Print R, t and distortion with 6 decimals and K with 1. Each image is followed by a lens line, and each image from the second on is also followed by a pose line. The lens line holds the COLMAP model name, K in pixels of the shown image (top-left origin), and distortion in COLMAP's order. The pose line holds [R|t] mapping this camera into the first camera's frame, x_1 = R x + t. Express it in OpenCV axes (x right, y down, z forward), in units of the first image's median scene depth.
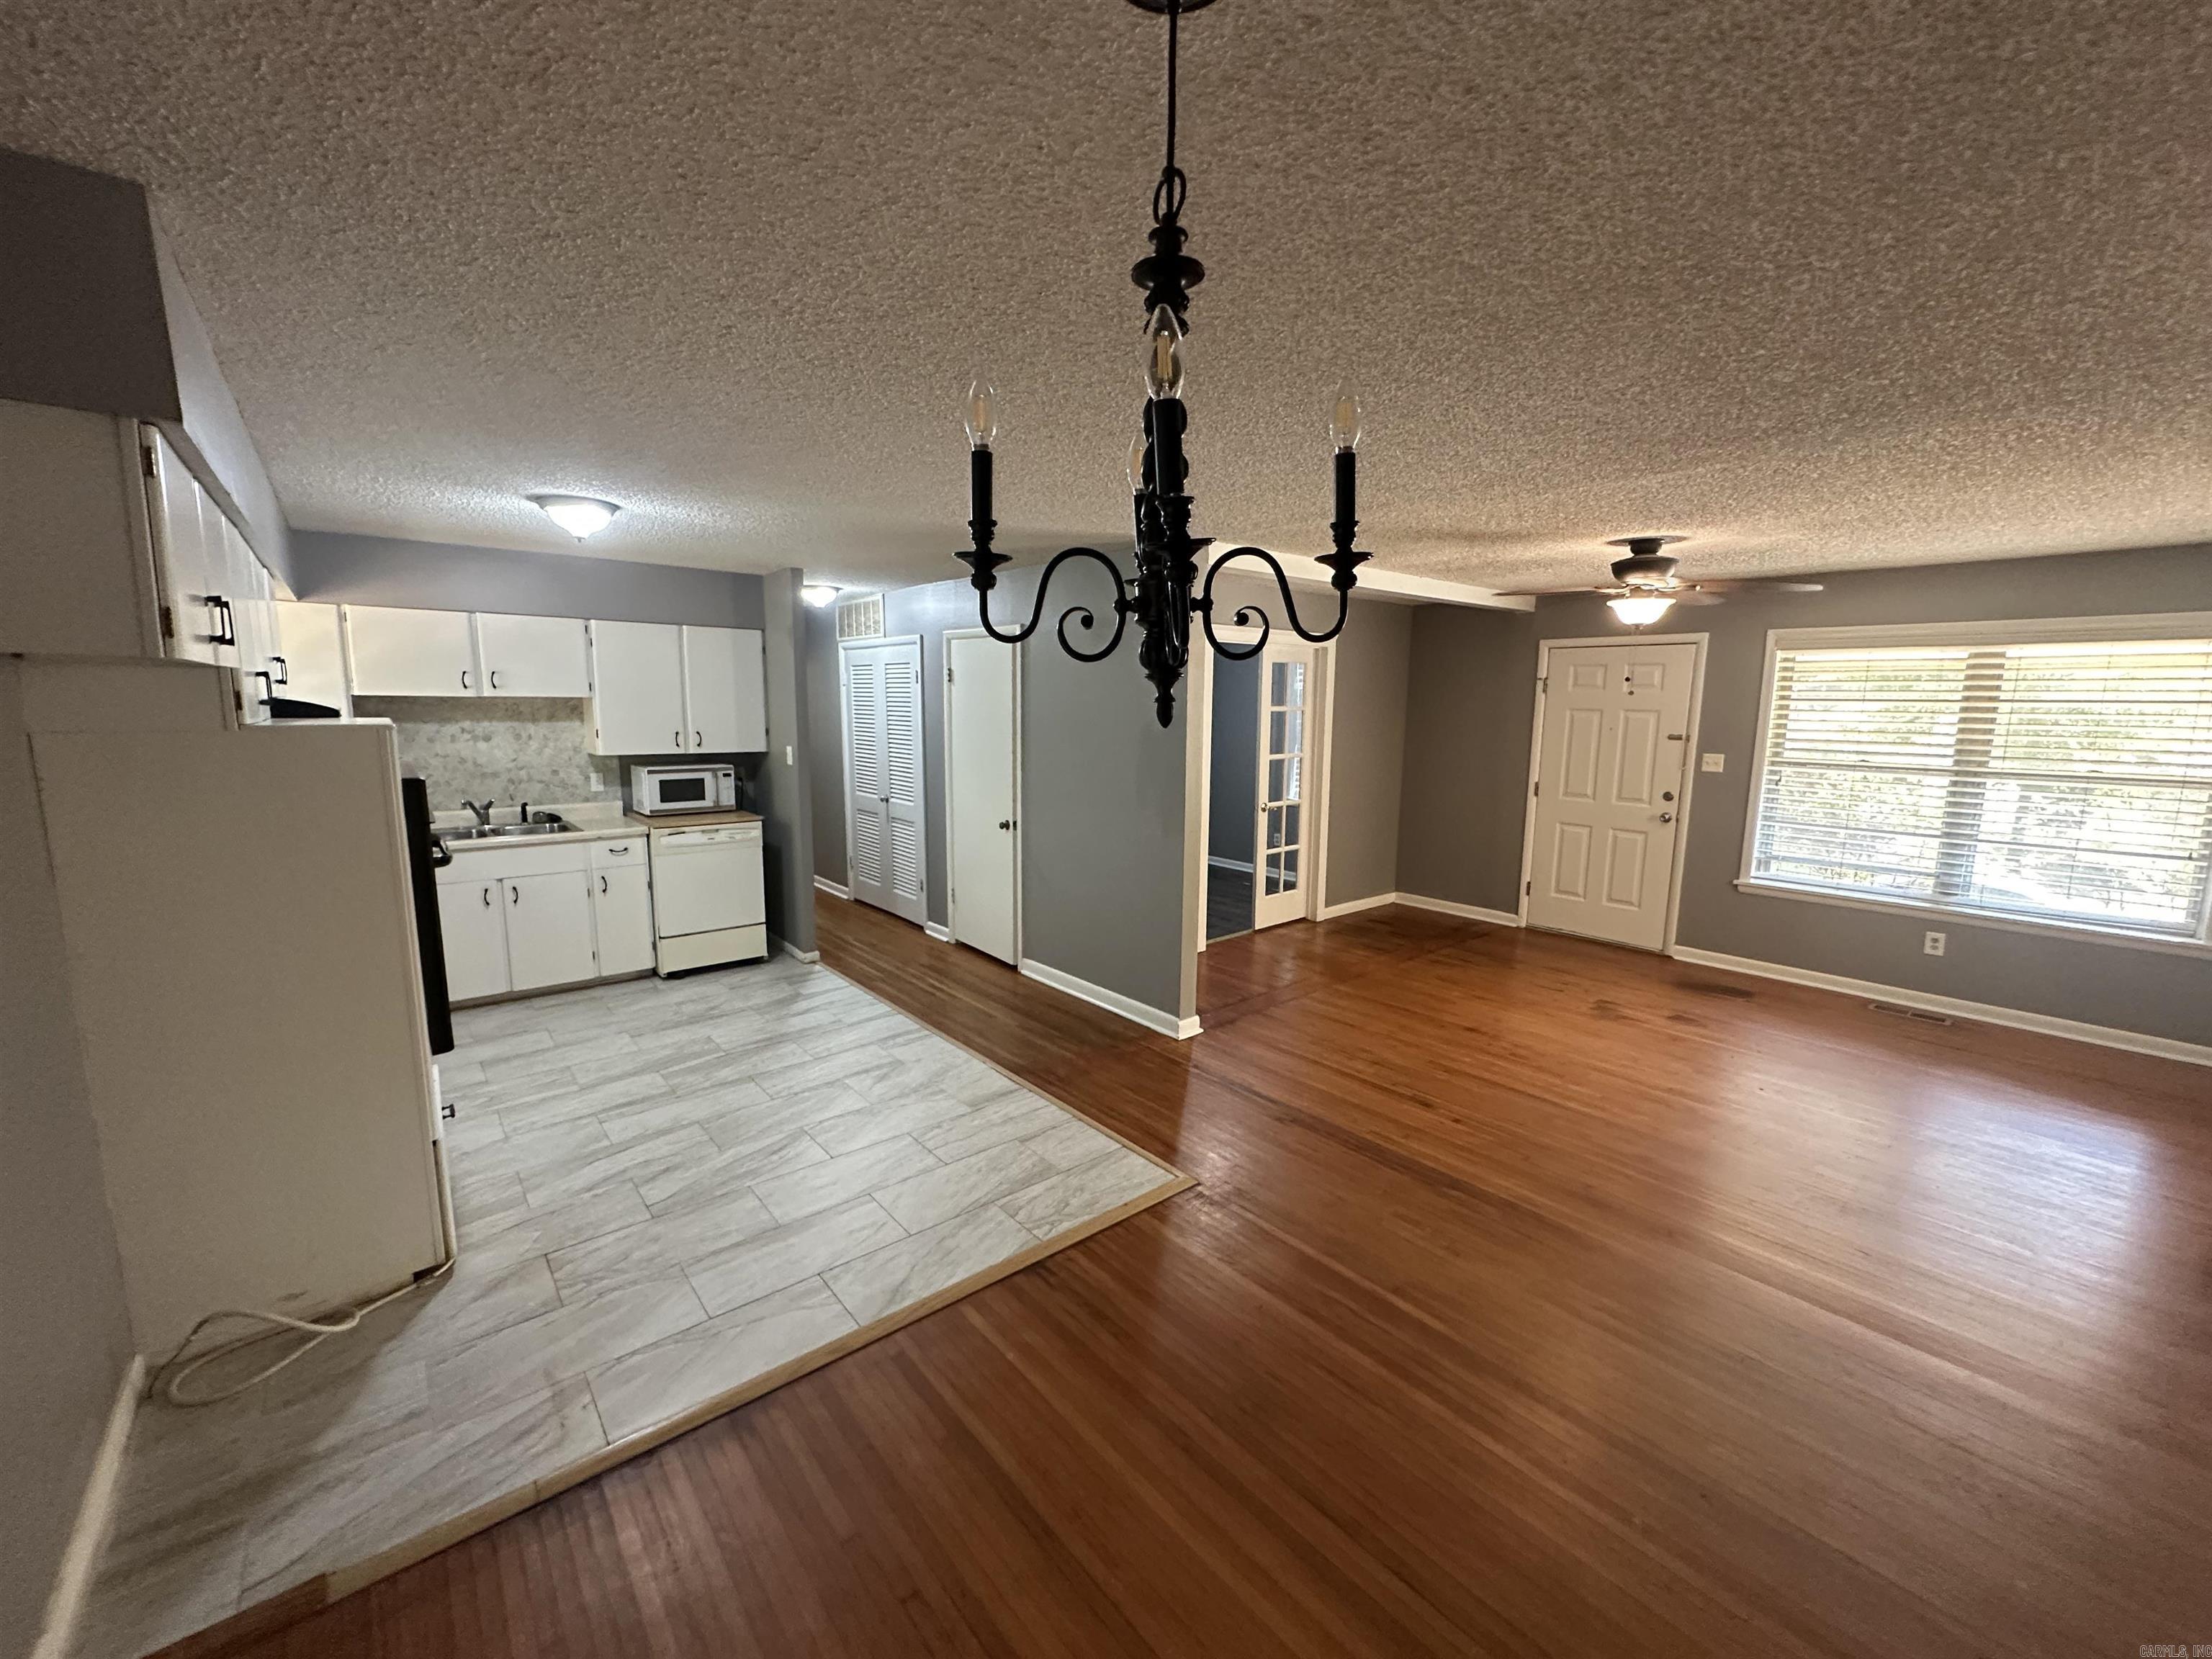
lens RADIAL K [[882.8, 0, 1106.2], [0, 882.8, 825.5], [0, 0, 1]] dist [-0.006121, 0.001290]
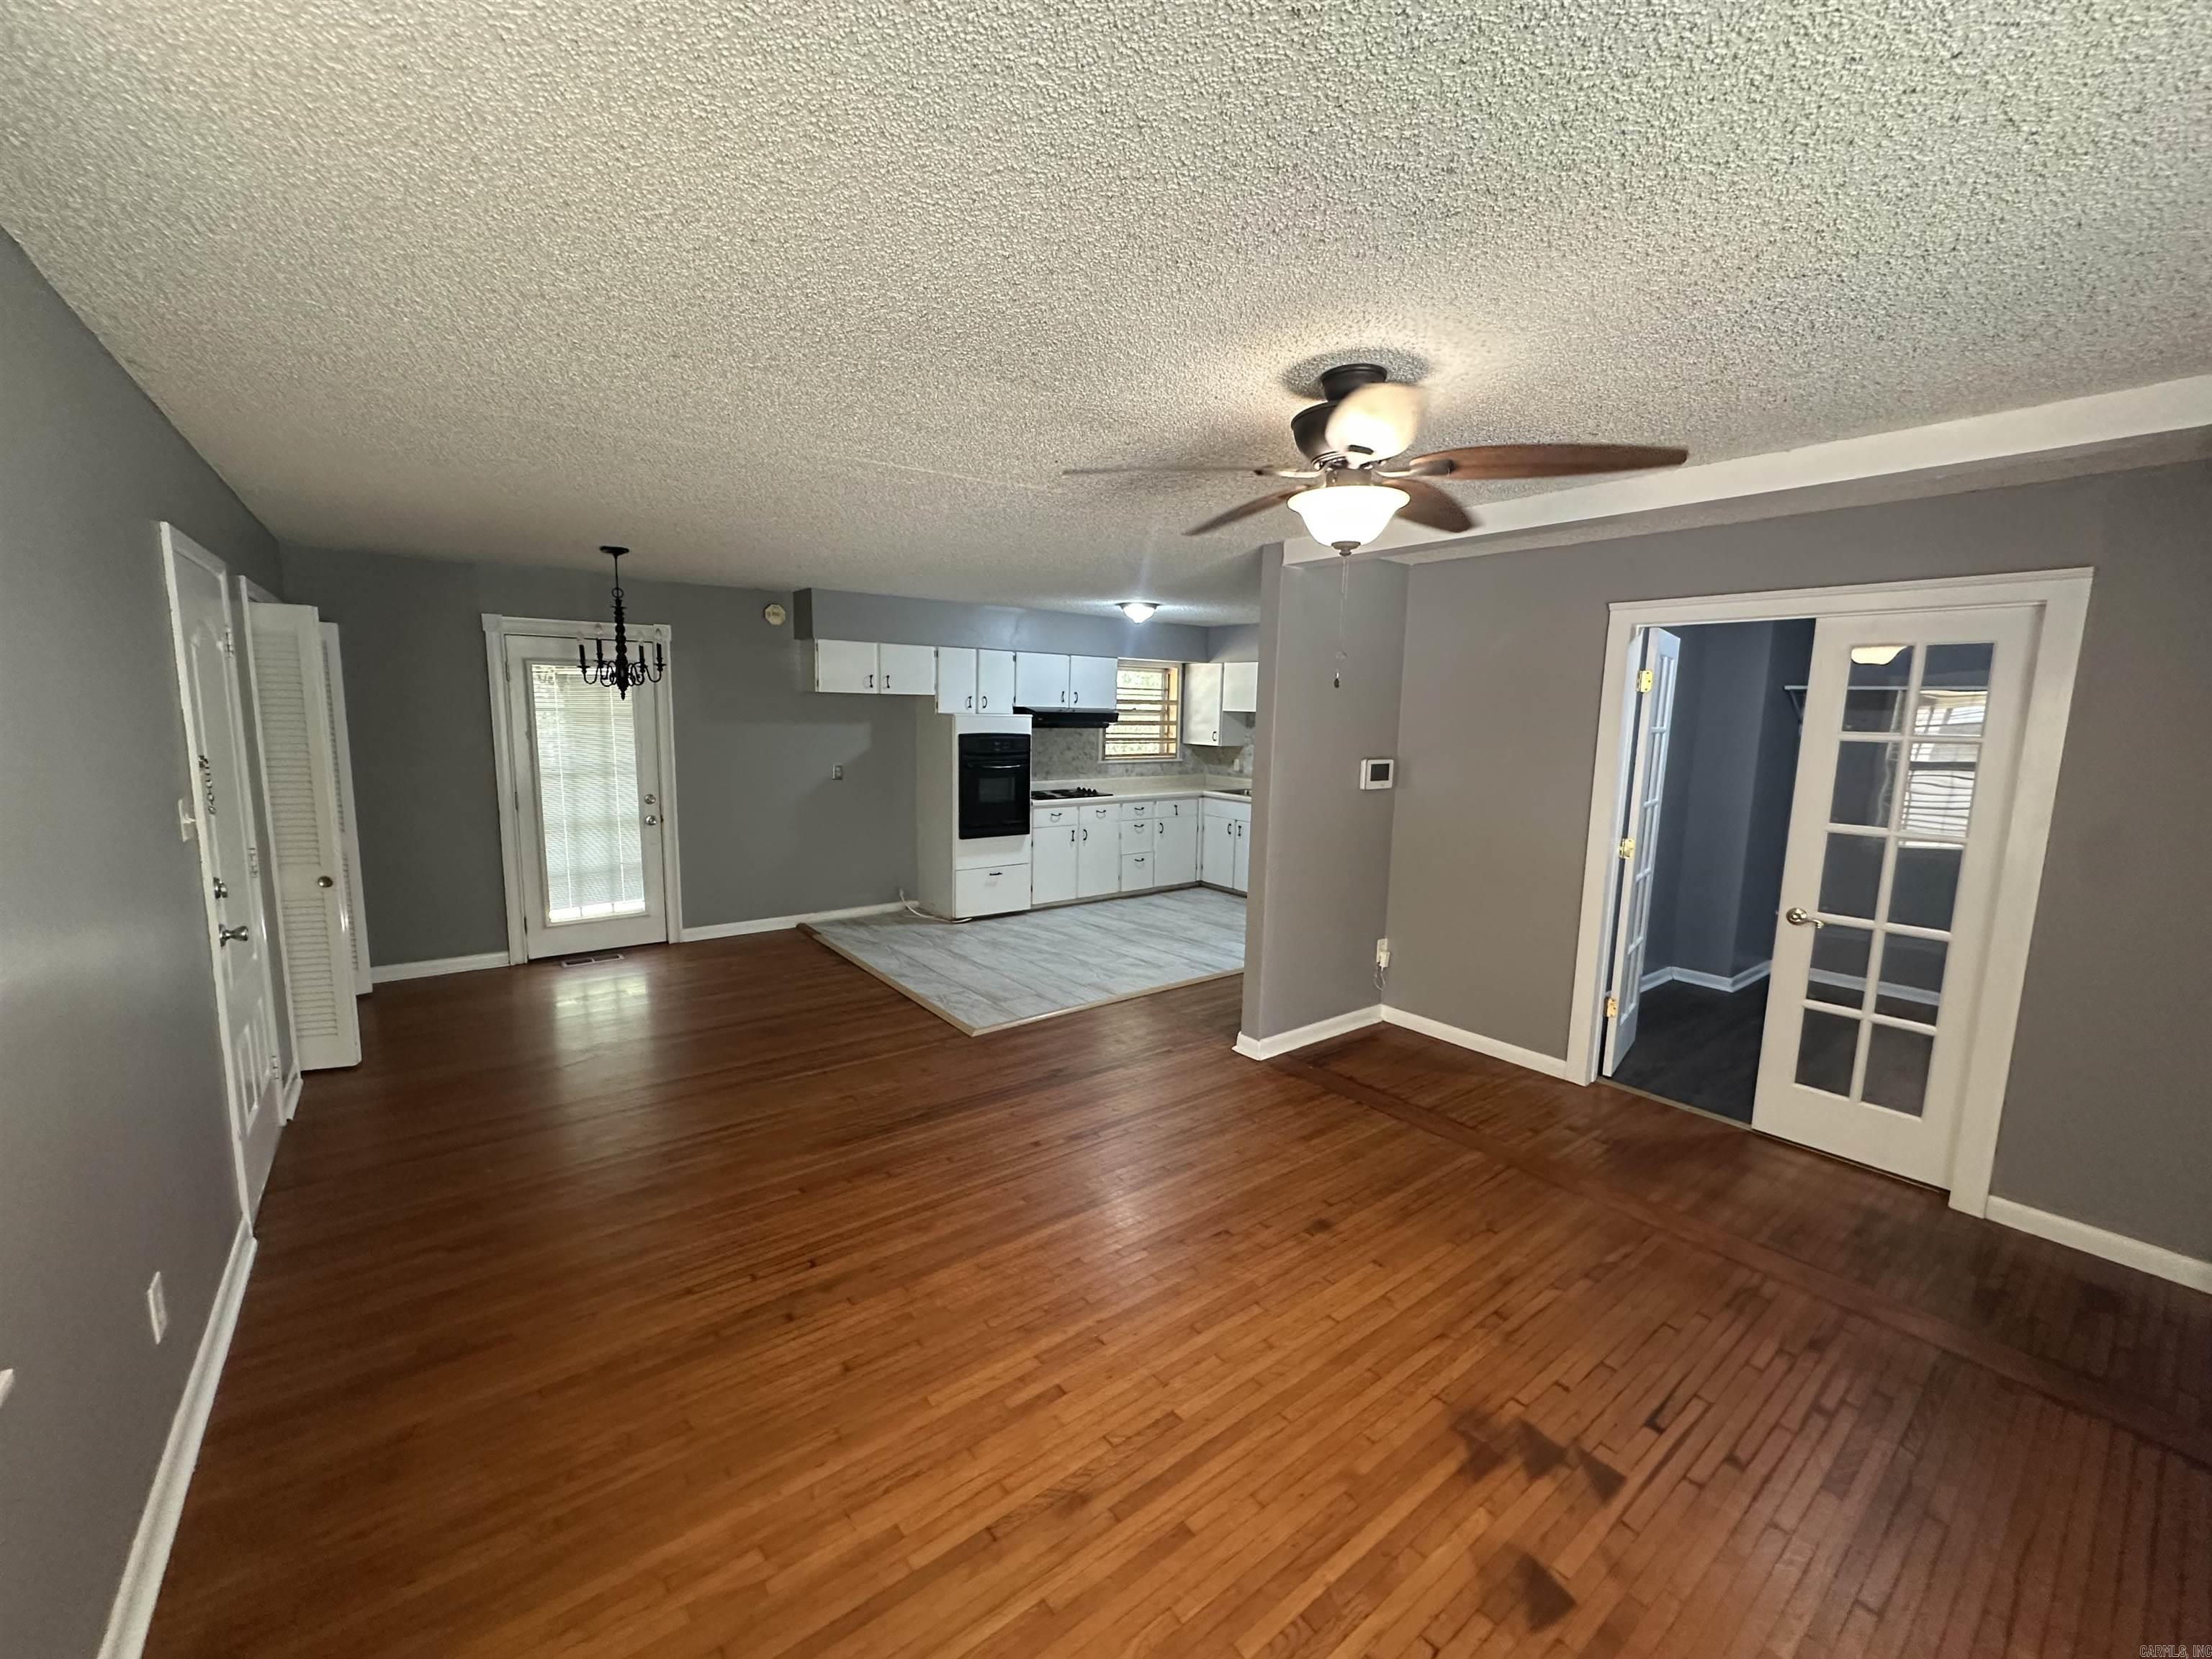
lens RADIAL K [[882.8, 0, 1107.5], [0, 882.8, 833.0], [0, 0, 1]] dist [-0.006121, 0.001290]
pose [[-0.042154, 0.128021, -0.990875, 1.056840], [-0.165990, 0.977076, 0.133300, -0.105179], [0.985226, 0.170094, -0.019938, 0.853027]]
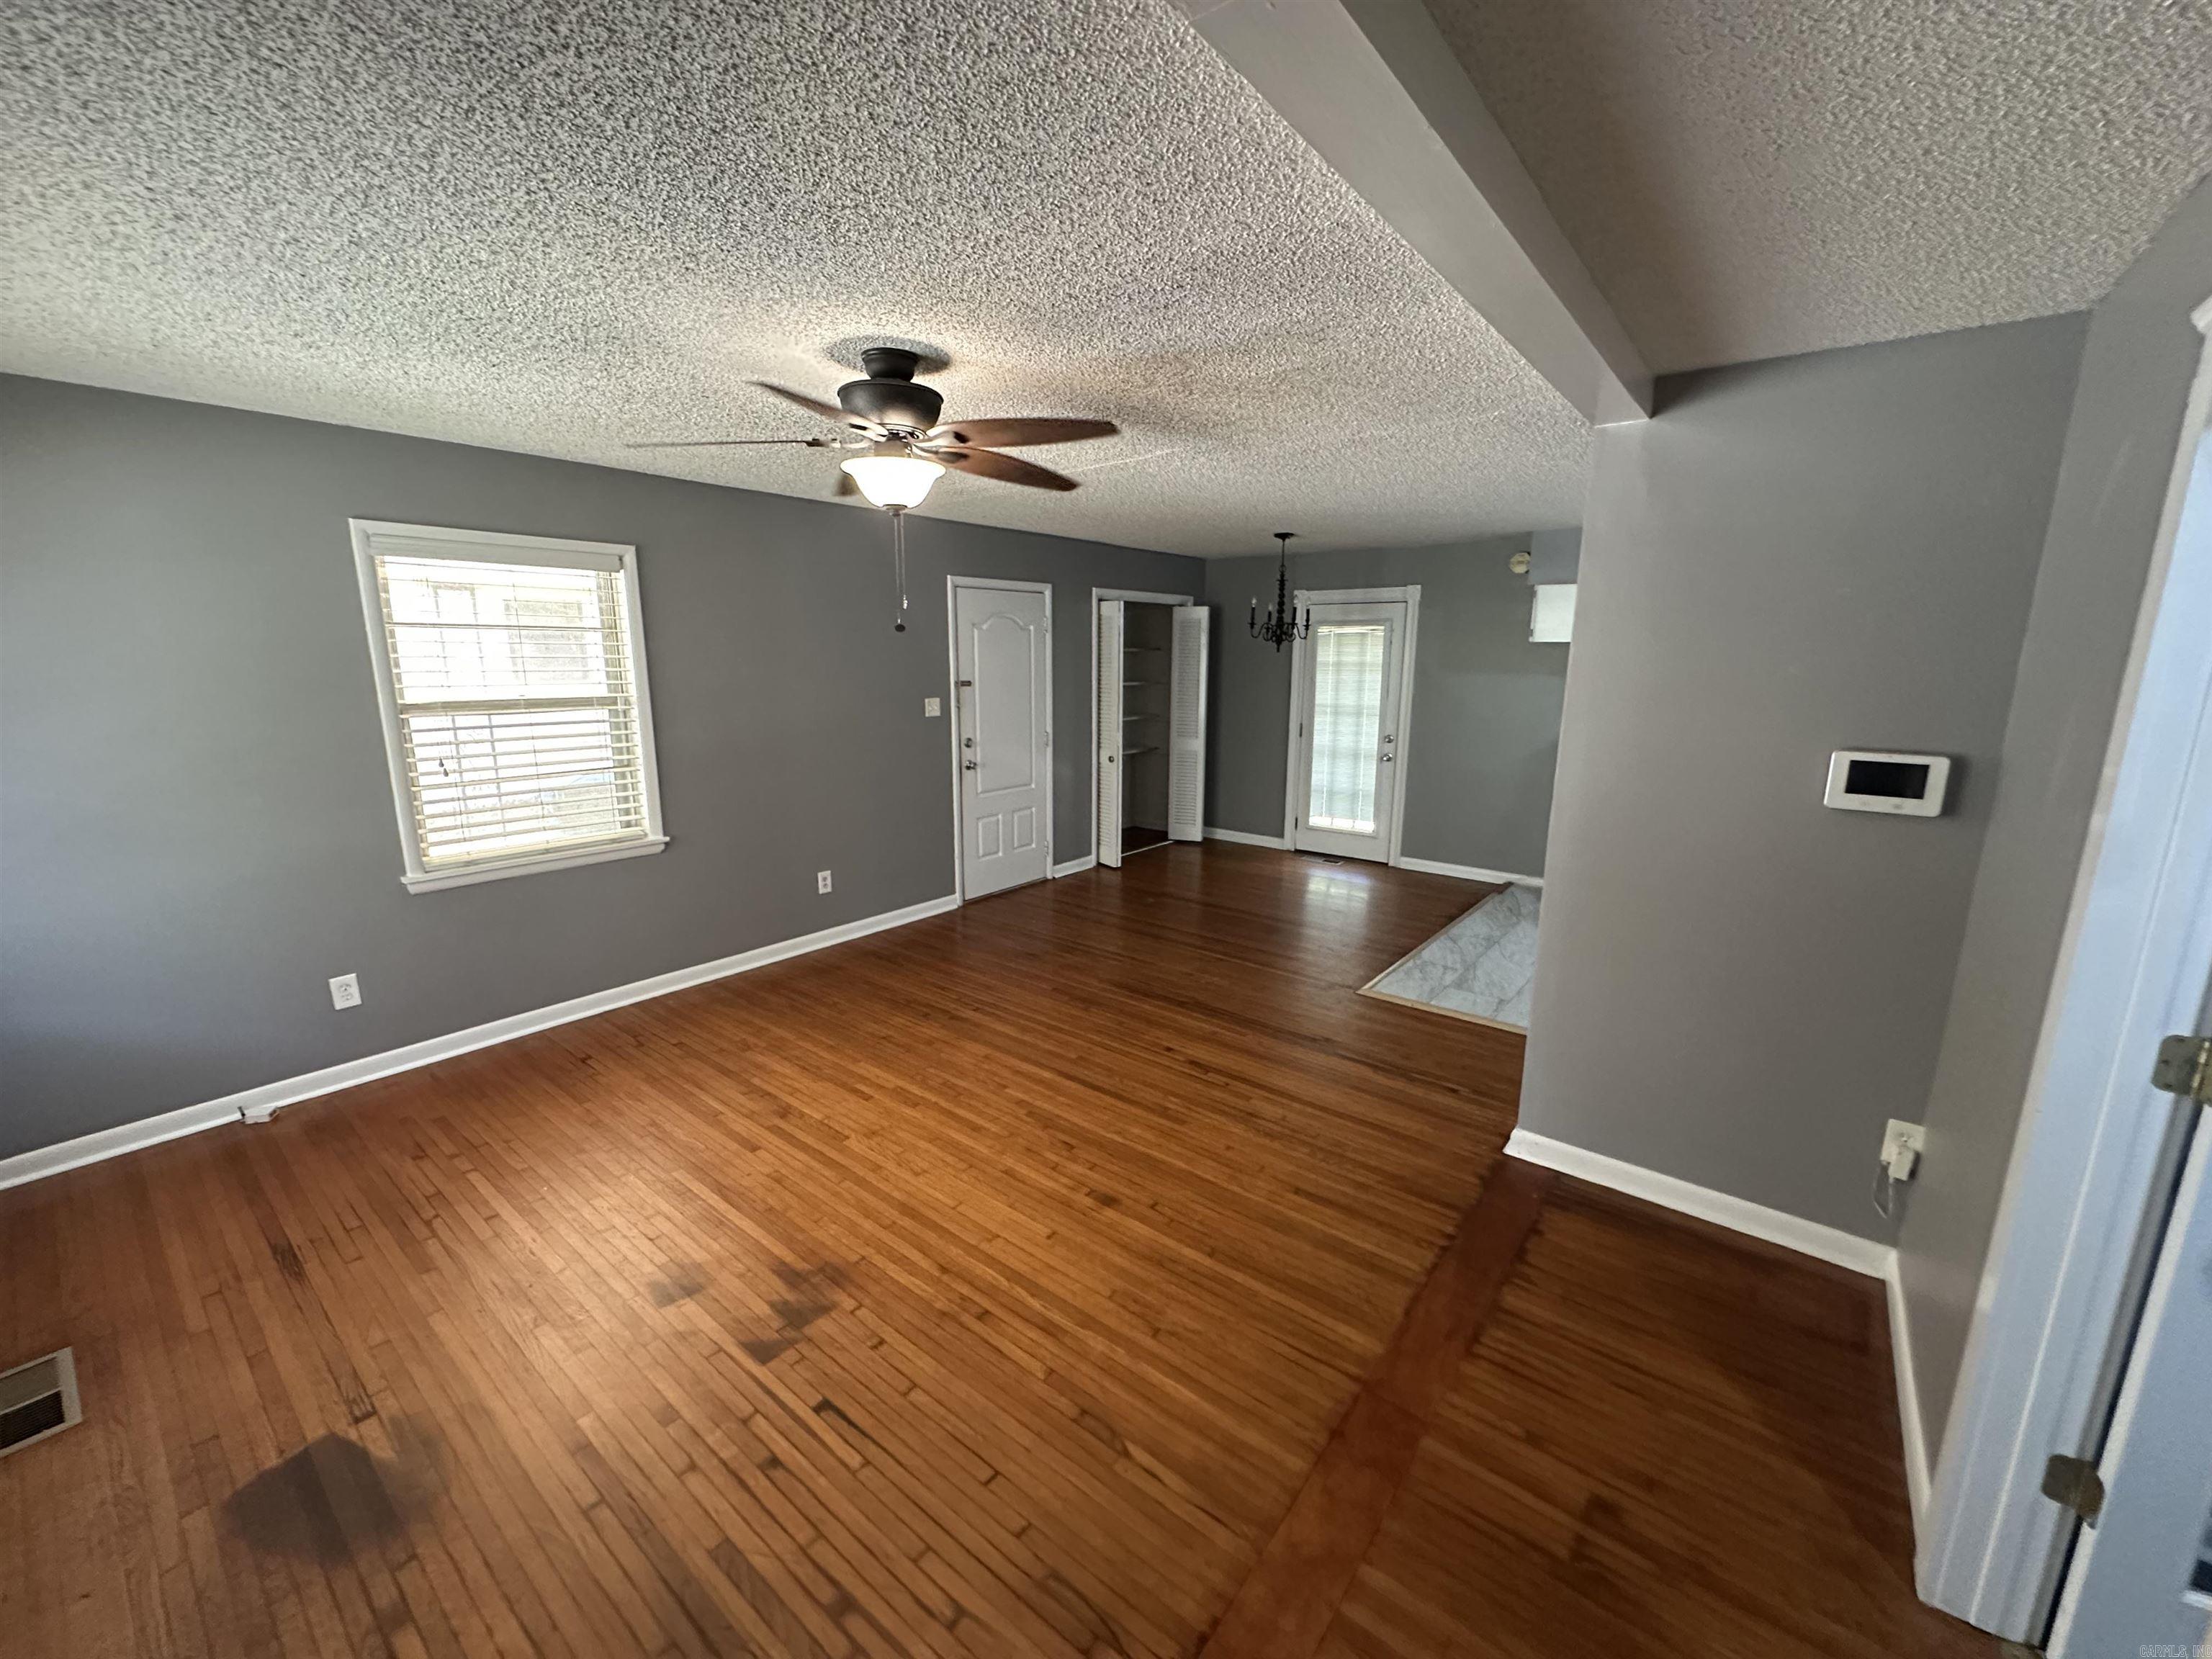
lens RADIAL K [[882.8, 0, 1102.9], [0, 882.8, 836.0], [0, 0, 1]] dist [-0.006121, 0.001290]
pose [[-0.980821, 0.025728, -0.193205, 0.552194], [-0.043069, 0.938138, 0.343571, -0.215295], [0.190092, 0.345303, -0.919038, 1.533257]]
